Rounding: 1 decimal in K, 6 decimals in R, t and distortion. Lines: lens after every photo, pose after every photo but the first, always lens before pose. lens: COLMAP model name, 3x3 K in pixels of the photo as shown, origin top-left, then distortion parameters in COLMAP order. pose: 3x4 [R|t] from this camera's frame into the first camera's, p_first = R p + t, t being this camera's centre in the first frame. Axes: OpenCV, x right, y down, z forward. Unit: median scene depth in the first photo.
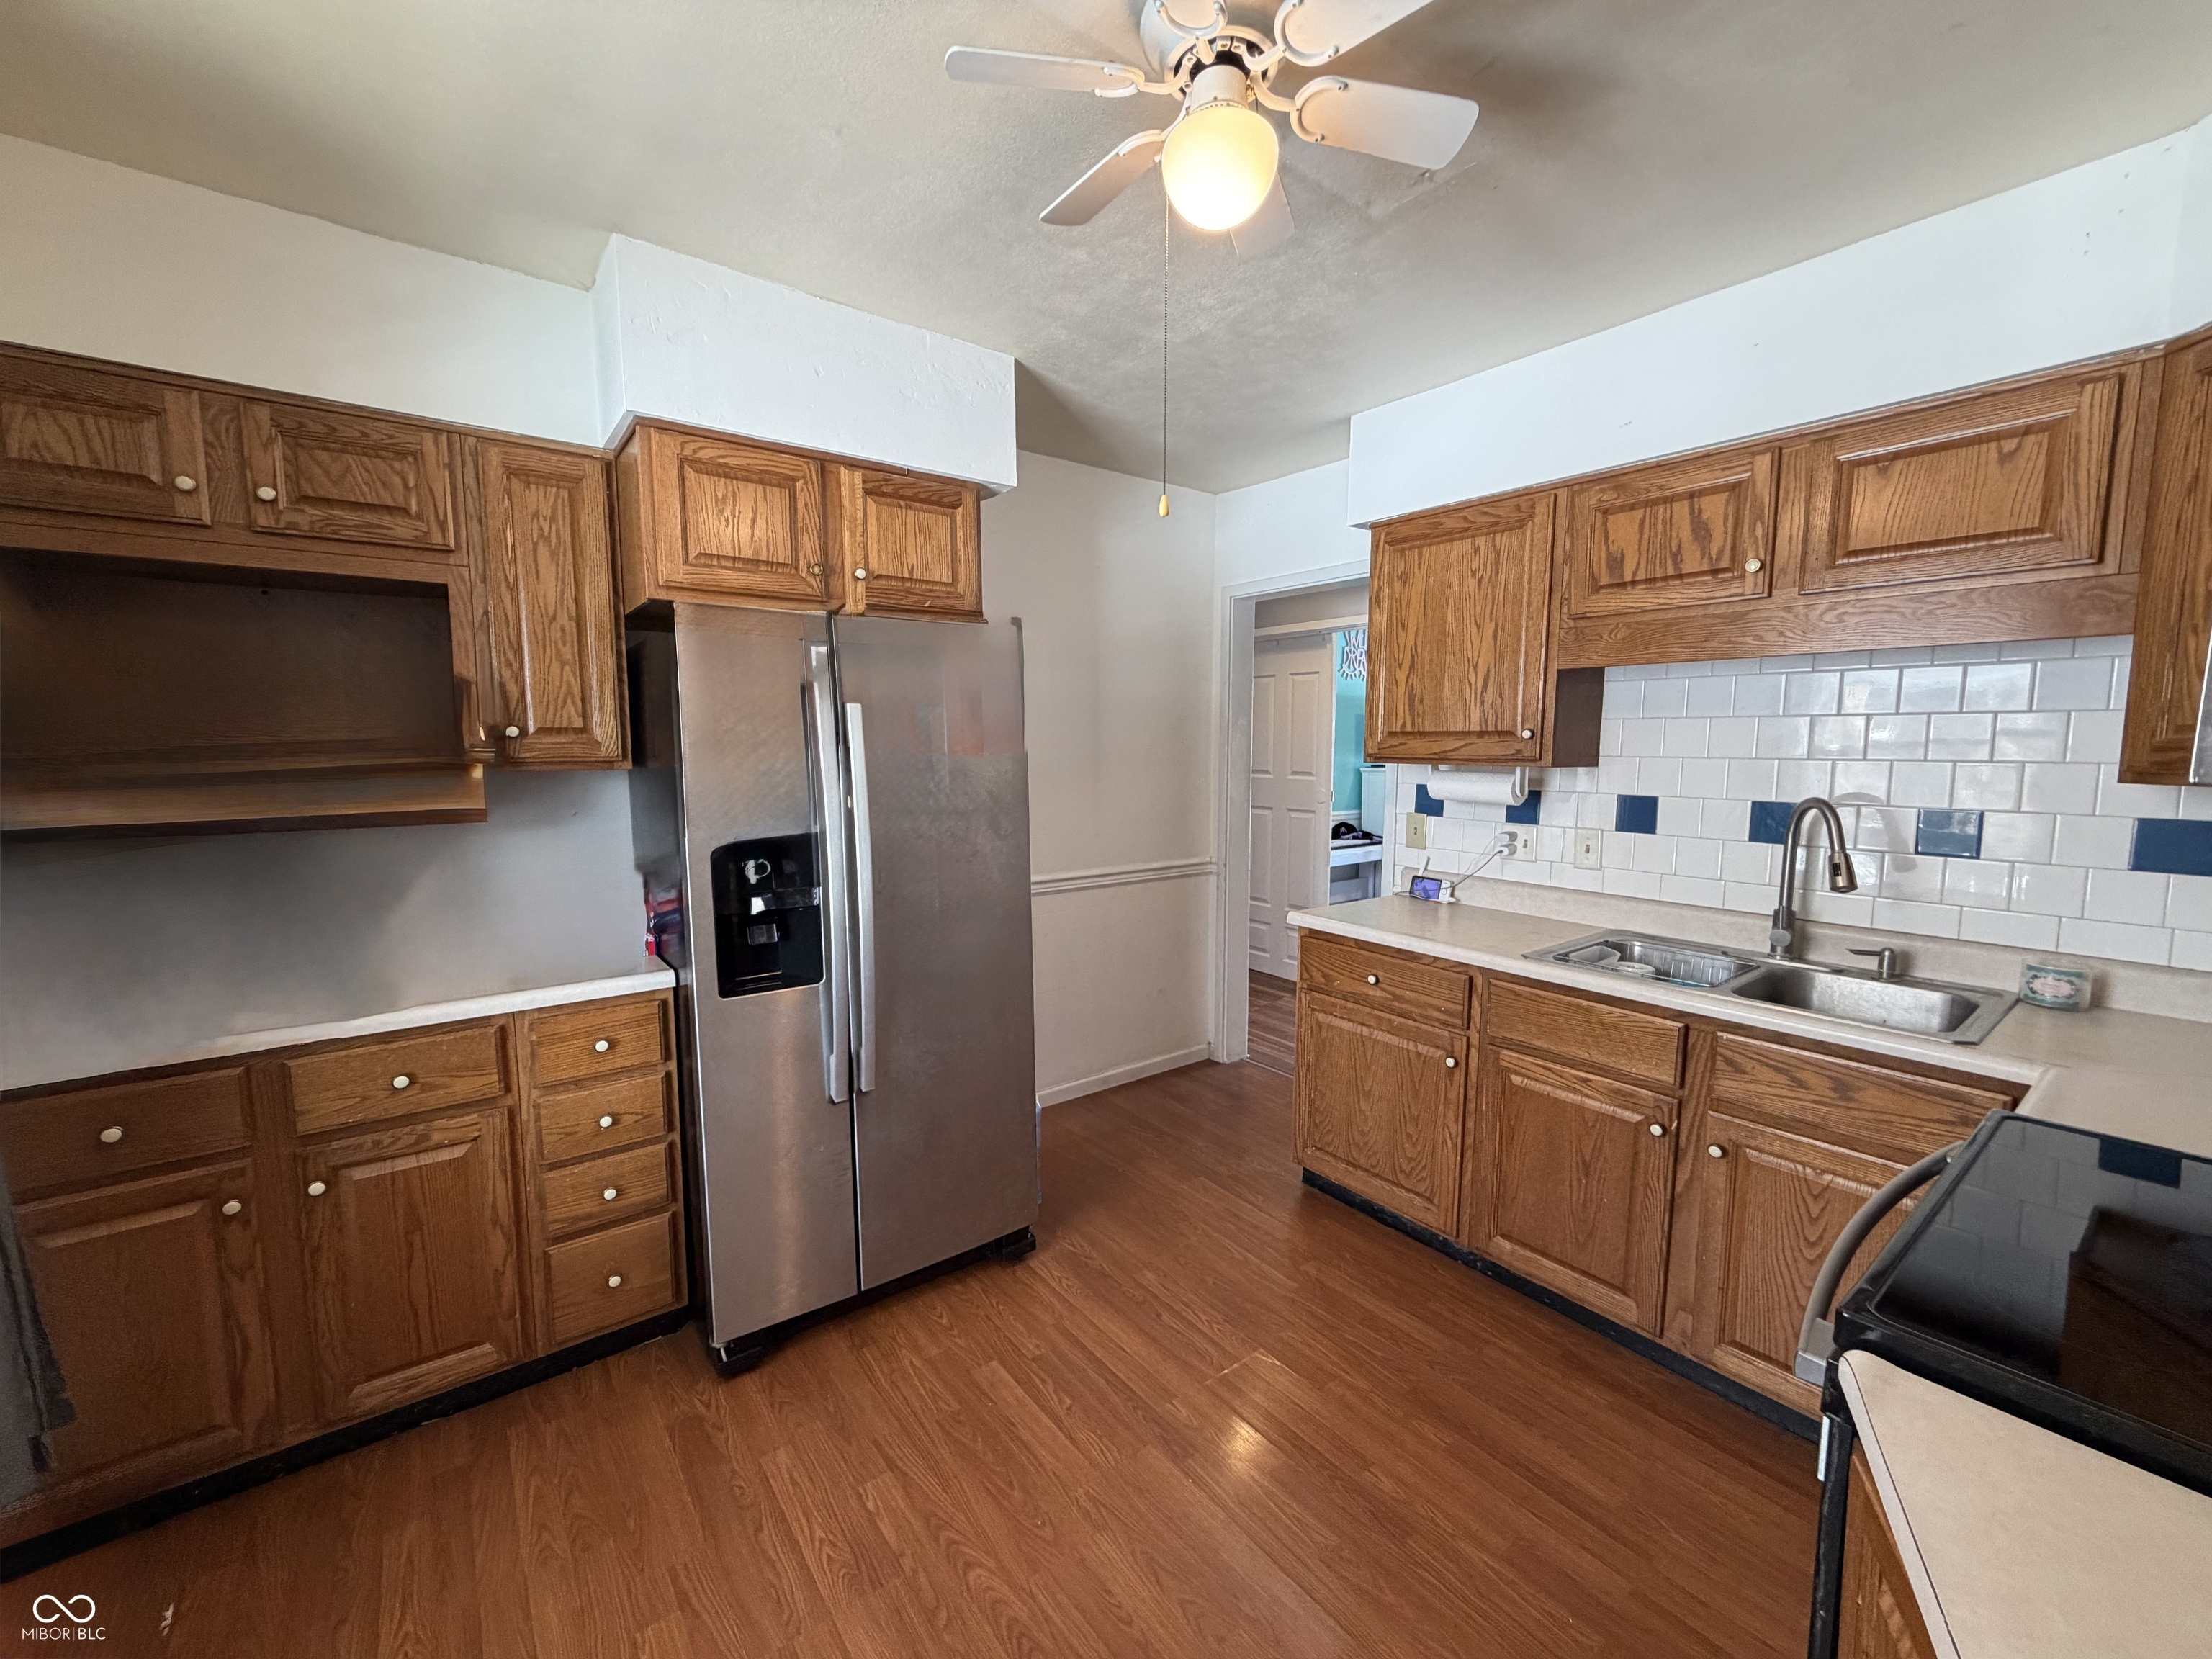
lens RADIAL K [[883.0, 0, 1098.7], [0, 883.0, 835.2], [0, 0, 1]] dist [0.000274, -0.000151]
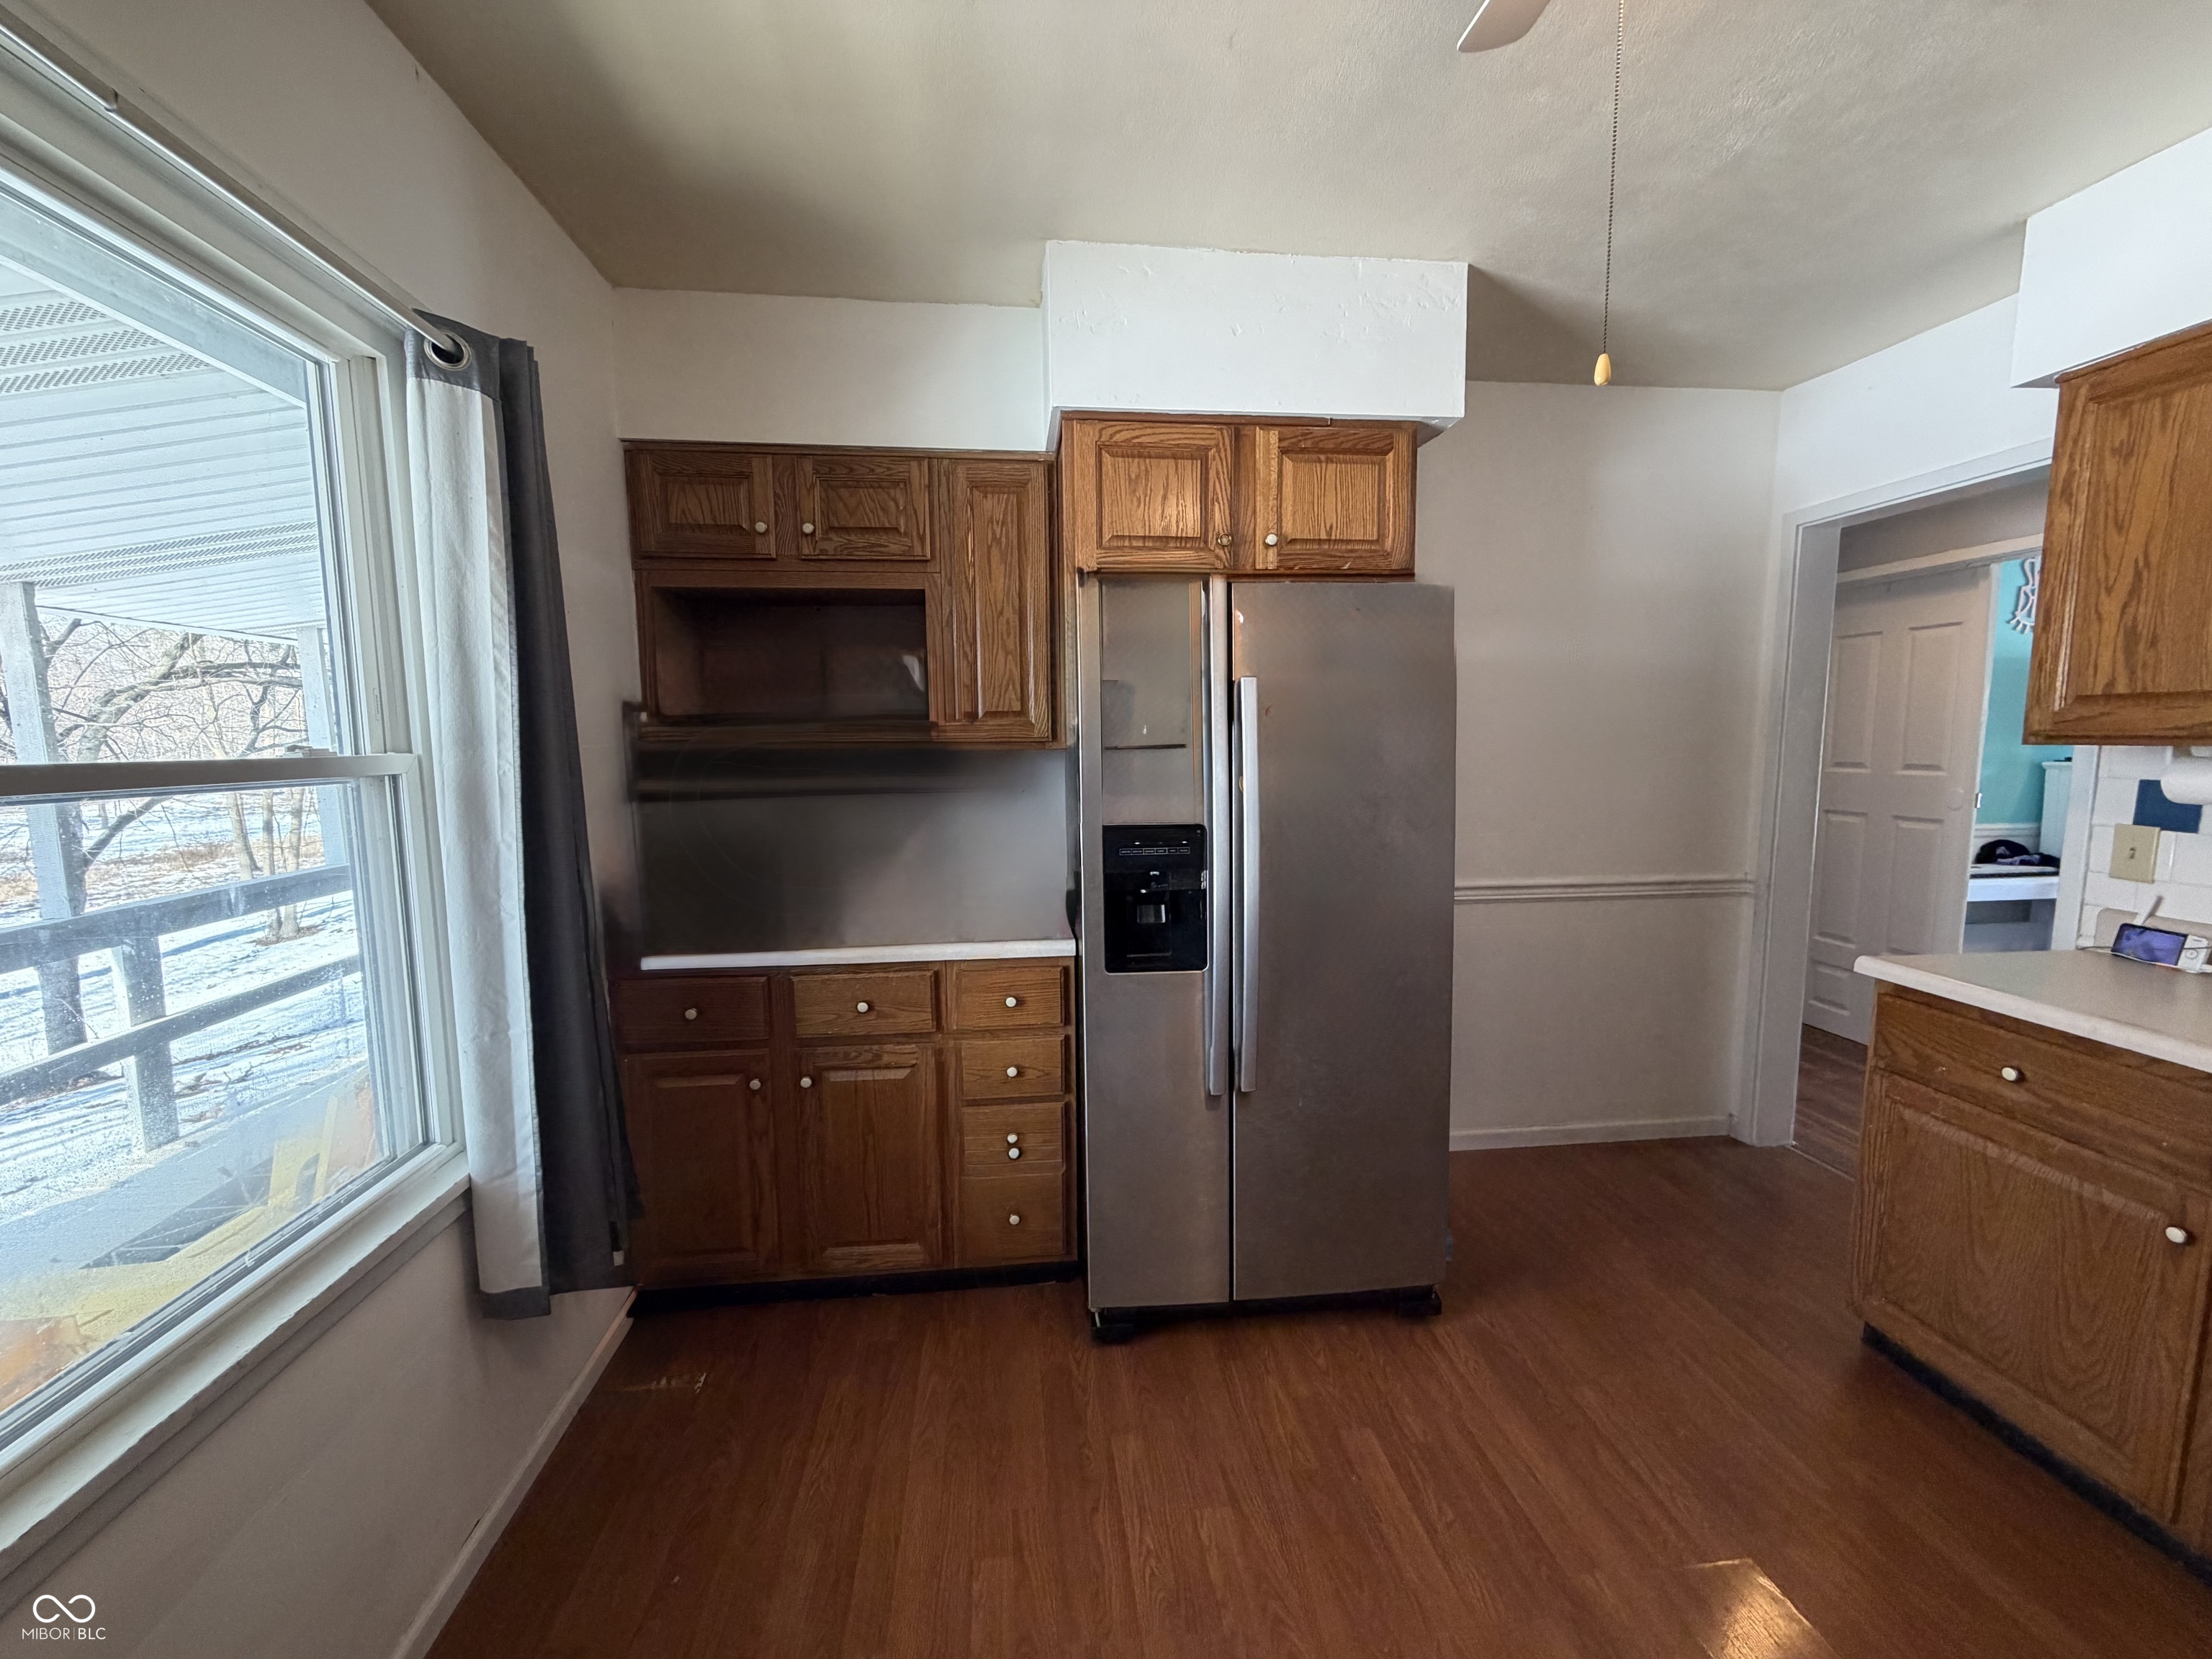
lens RADIAL K [[883.0, 0, 1098.7], [0, 883.0, 835.2], [0, 0, 1]] dist [0.000274, -0.000151]
pose [[0.856553, 0.049115, -0.513716, 0.065195], [-0.046842, 0.998751, 0.017385, 0.008000], [0.513928, 0.009172, 0.857784, 0.101544]]
